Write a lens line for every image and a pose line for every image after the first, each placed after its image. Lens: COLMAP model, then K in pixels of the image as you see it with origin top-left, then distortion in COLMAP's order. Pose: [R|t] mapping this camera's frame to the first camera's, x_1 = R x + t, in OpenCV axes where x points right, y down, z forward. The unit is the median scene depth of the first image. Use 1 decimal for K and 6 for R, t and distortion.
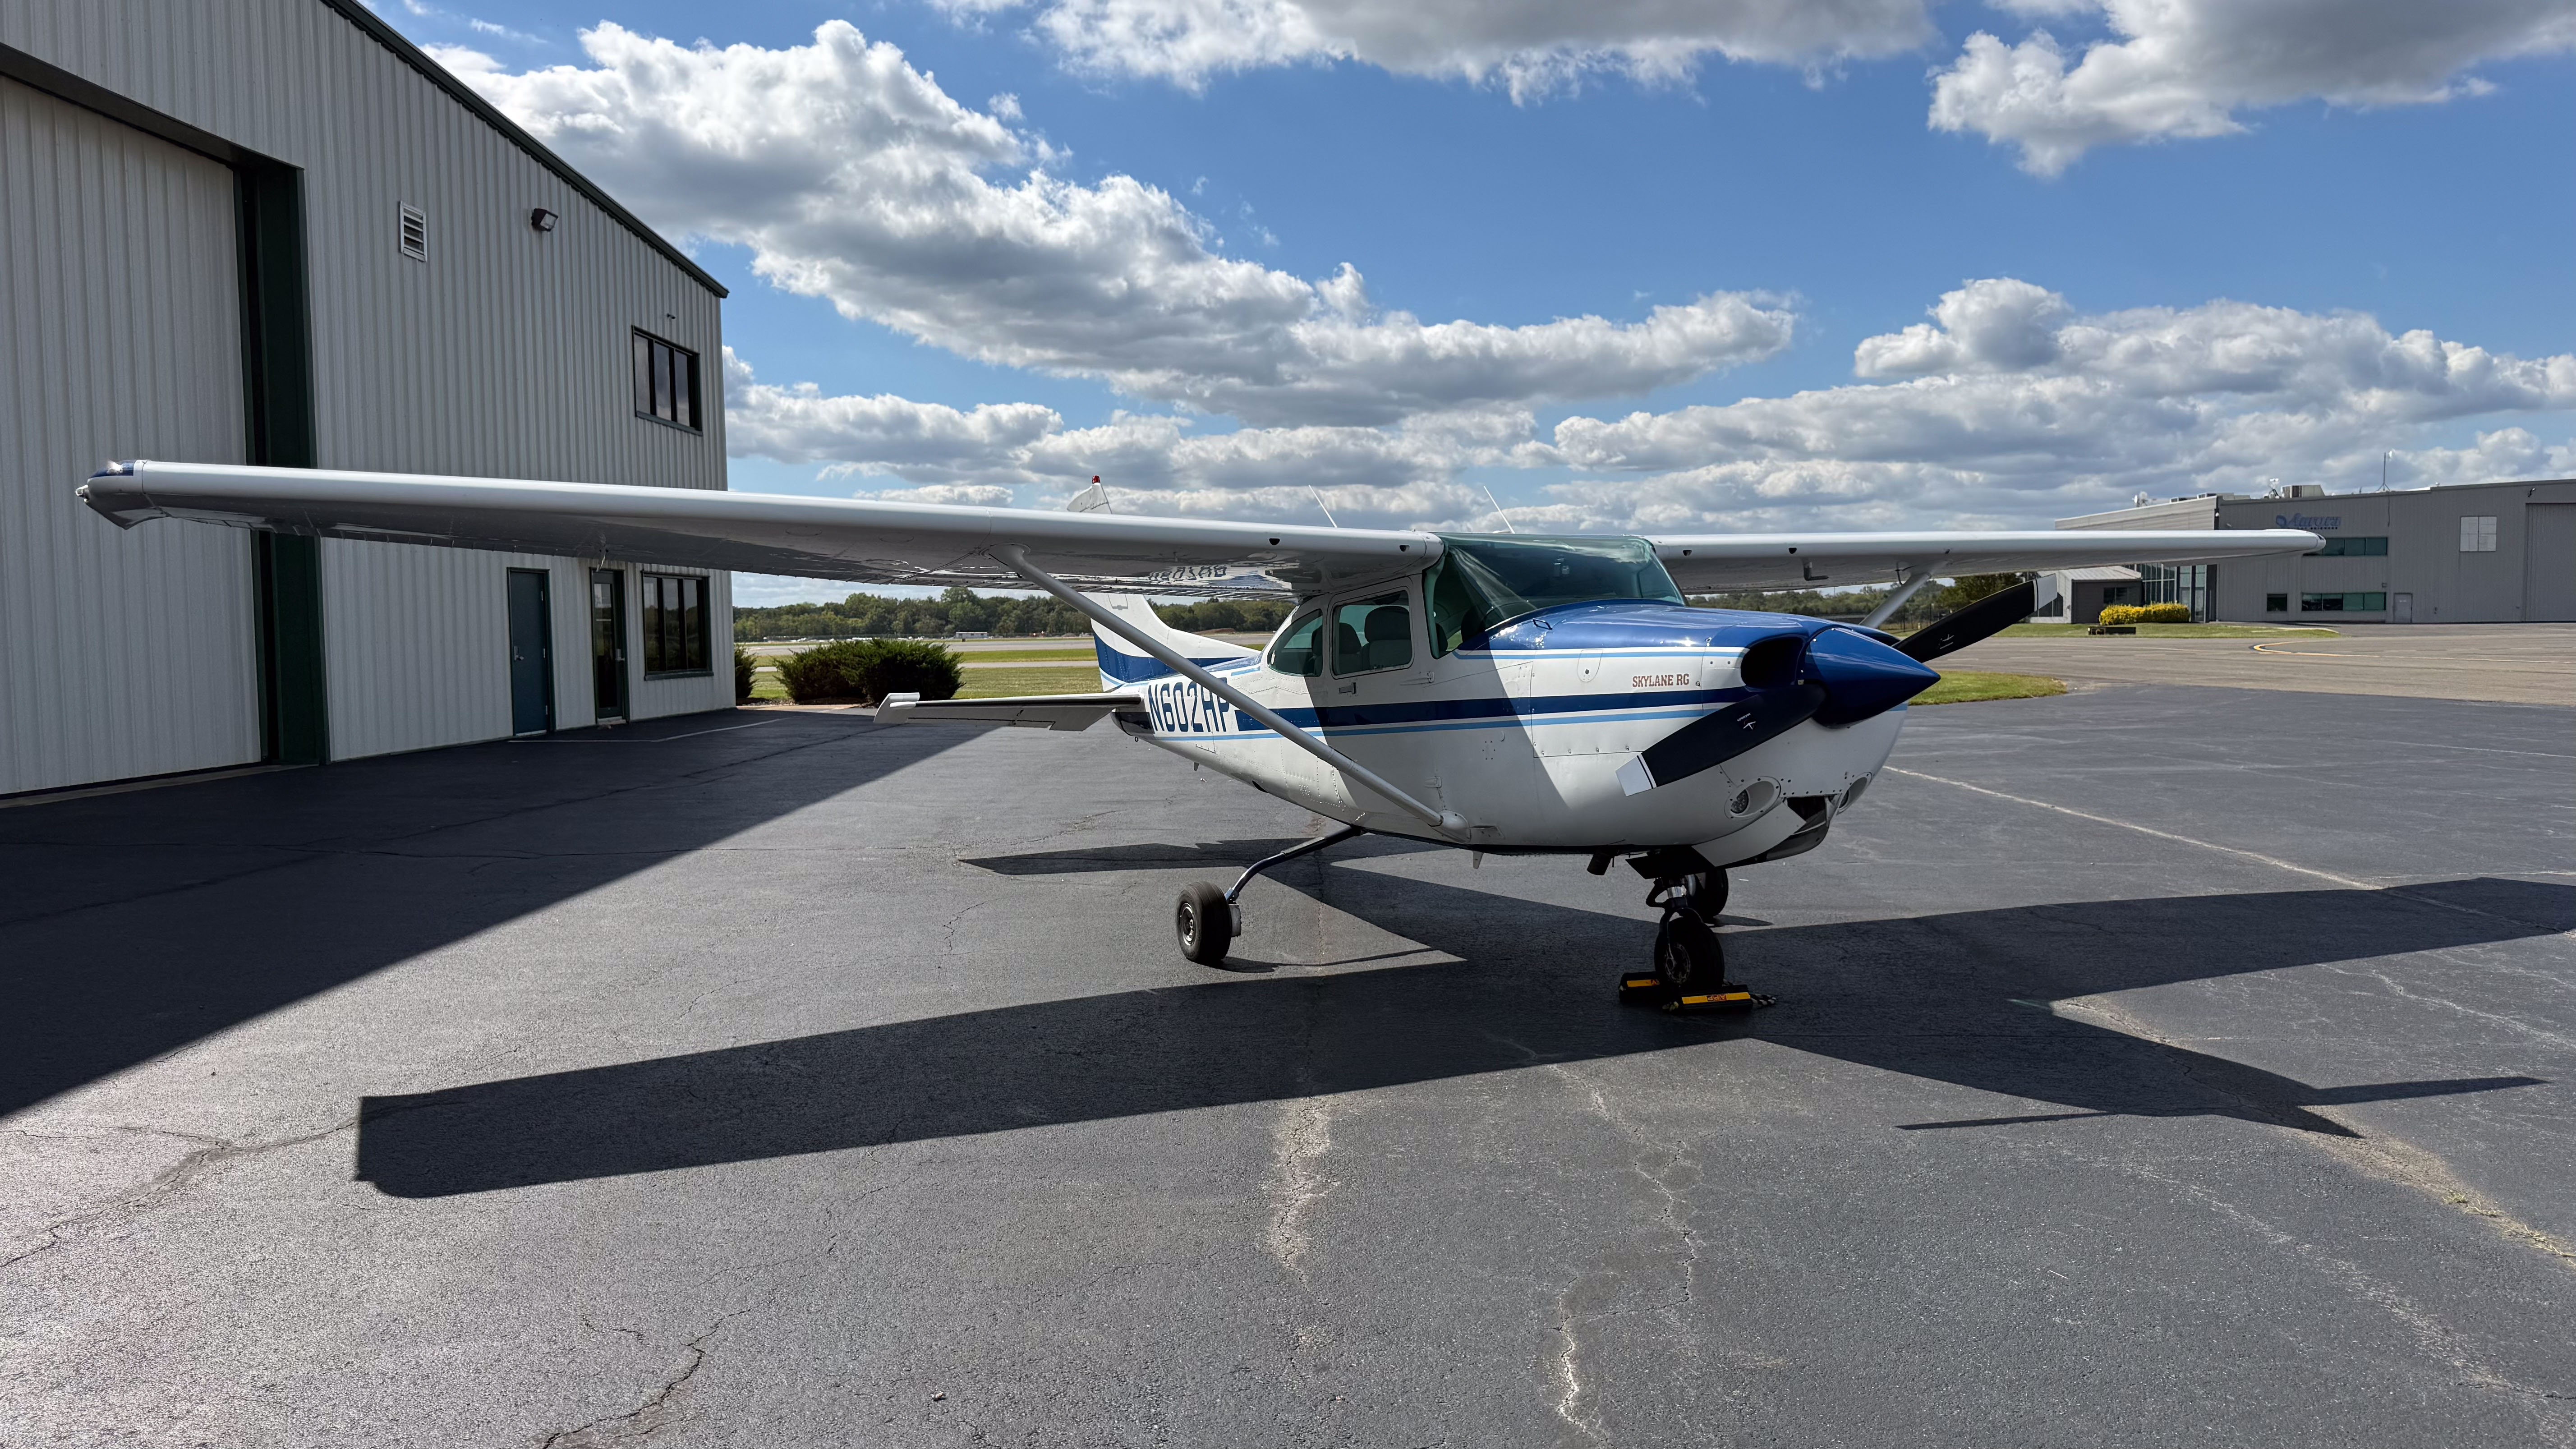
lens RADIAL K [[1831.5, 0, 1257.3], [0, 1831.5, 683.6], [0, 0, 1]] dist [0.075518, -0.114710]
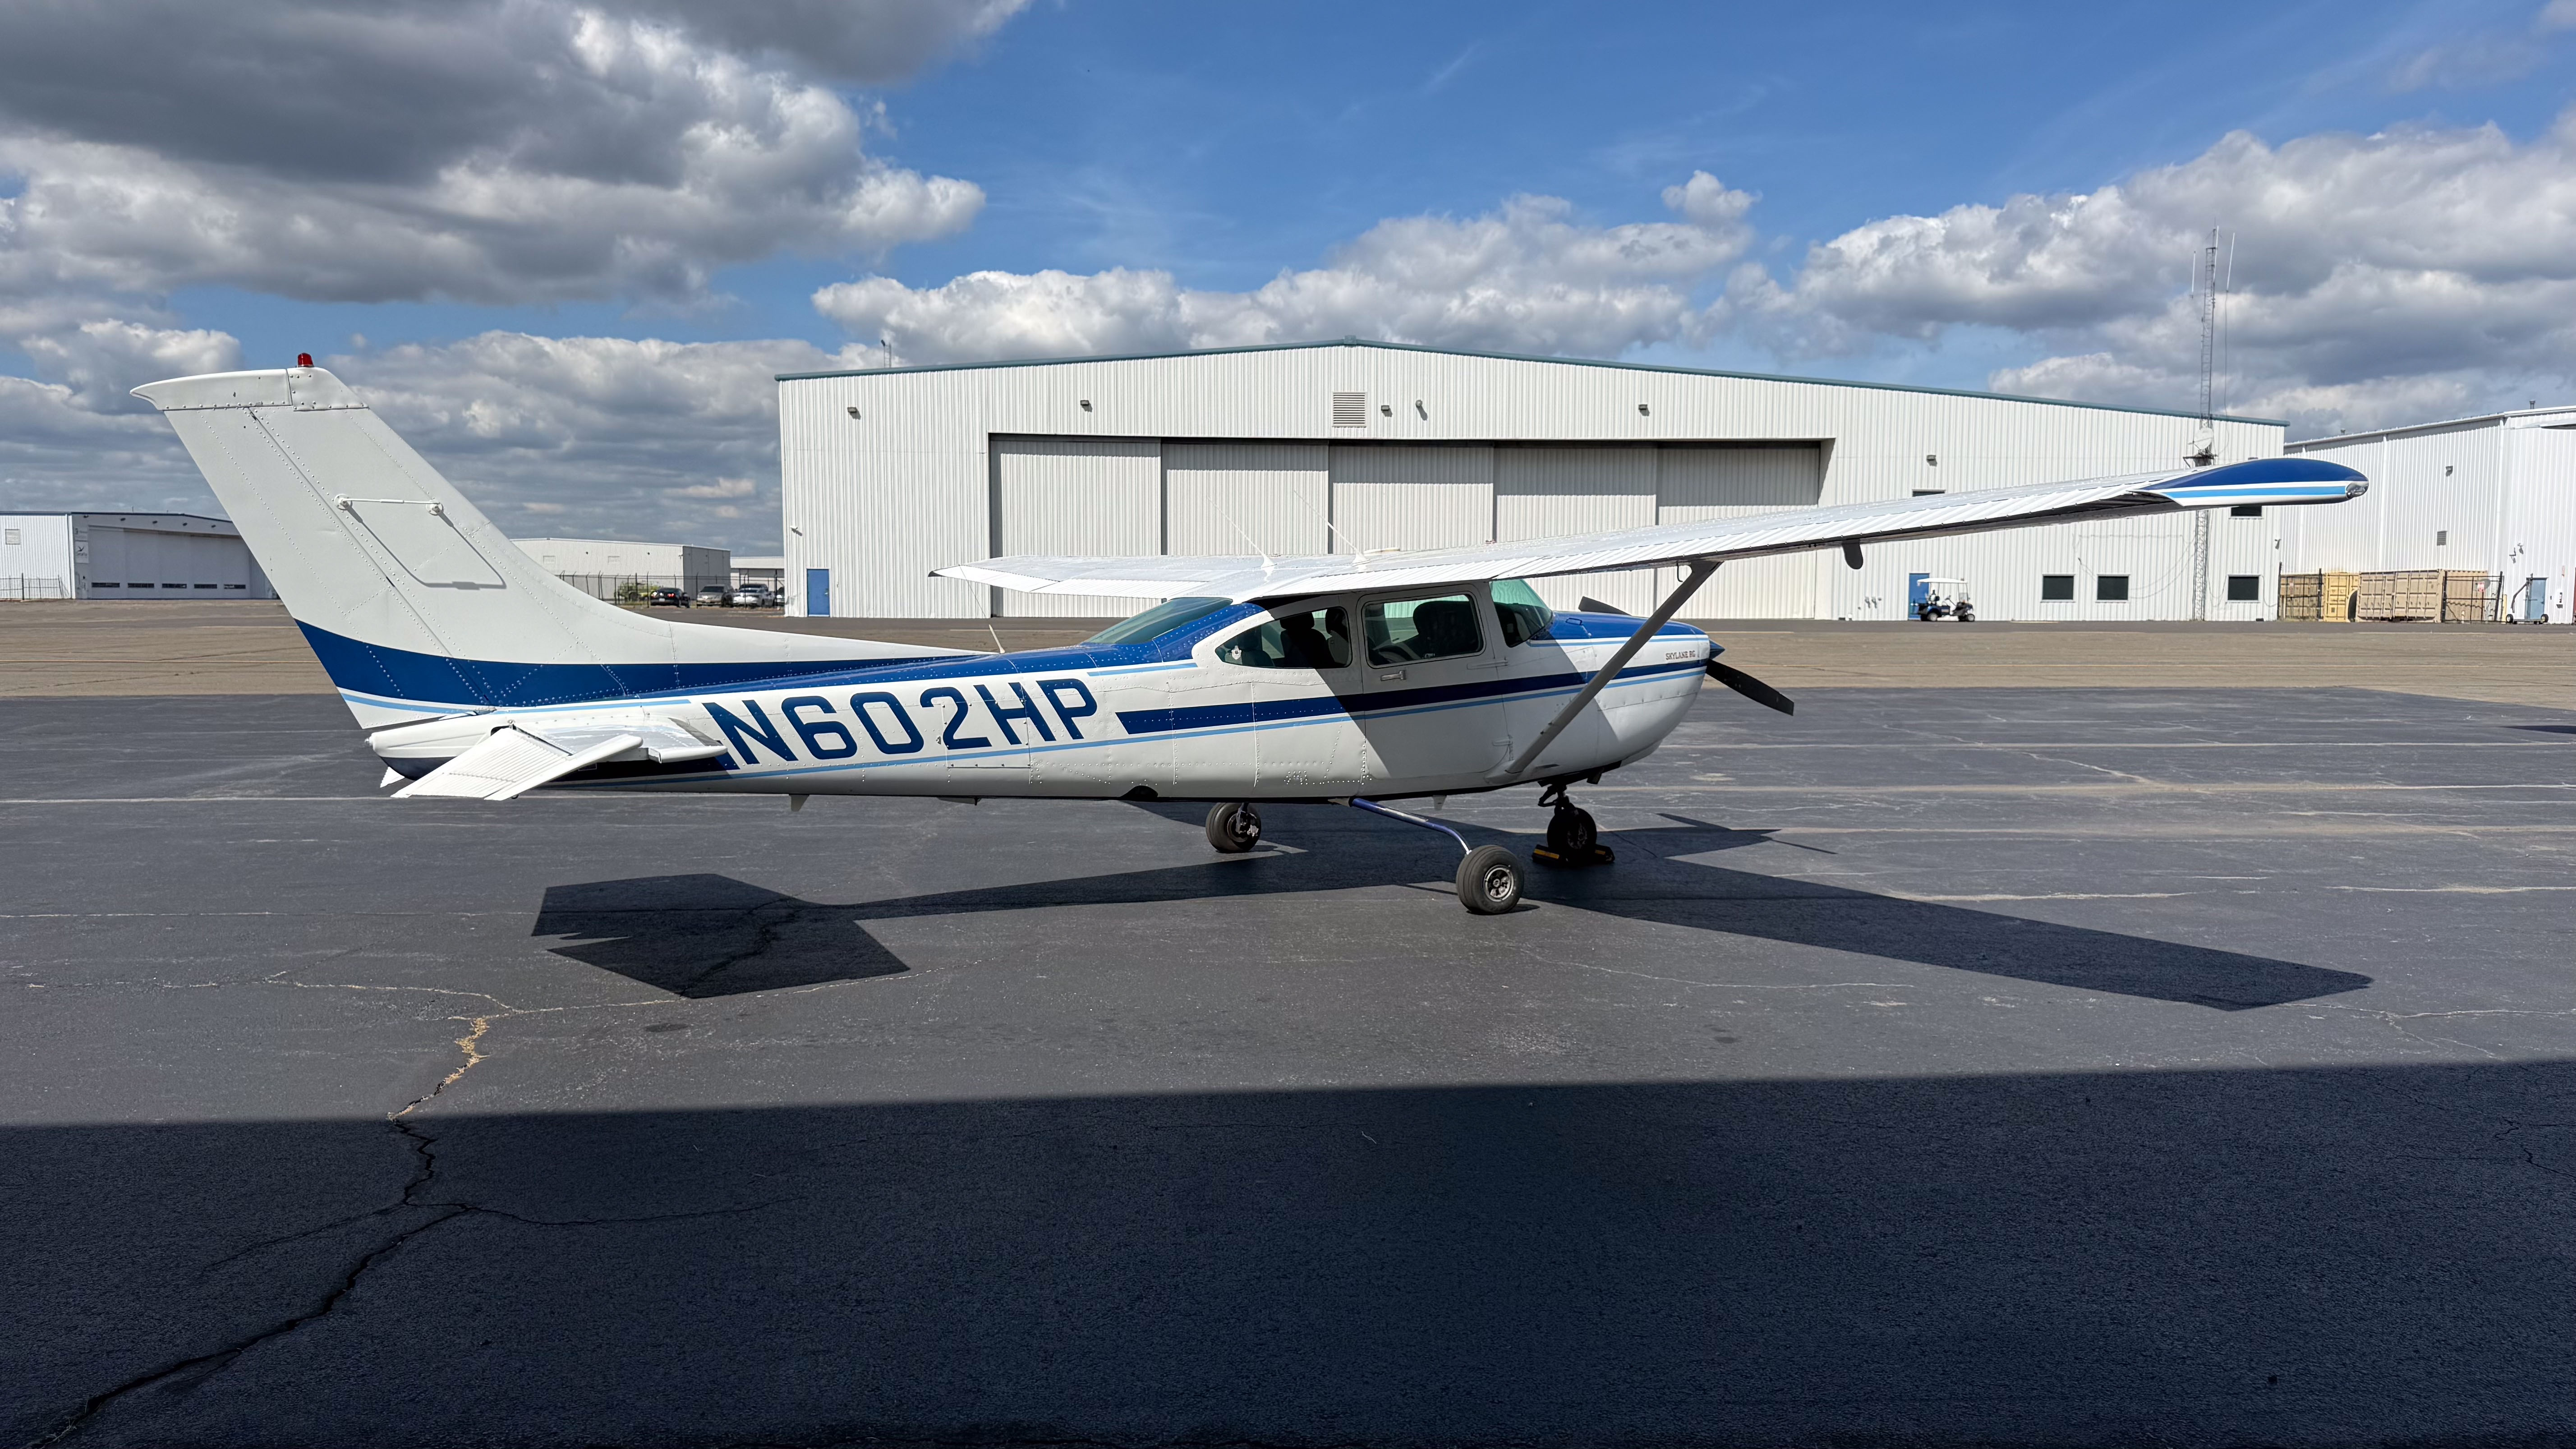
lens RADIAL K [[1831.5, 0, 1331.6], [0, 1831.5, 741.9], [0, 0, 1]] dist [0.075518, -0.114710]
pose [[-0.152620, -0.061624, 0.986362, -0.728899], [0.026241, 0.997450, 0.066377, -0.022561], [-0.987937, 0.036013, -0.150614, 0.813561]]
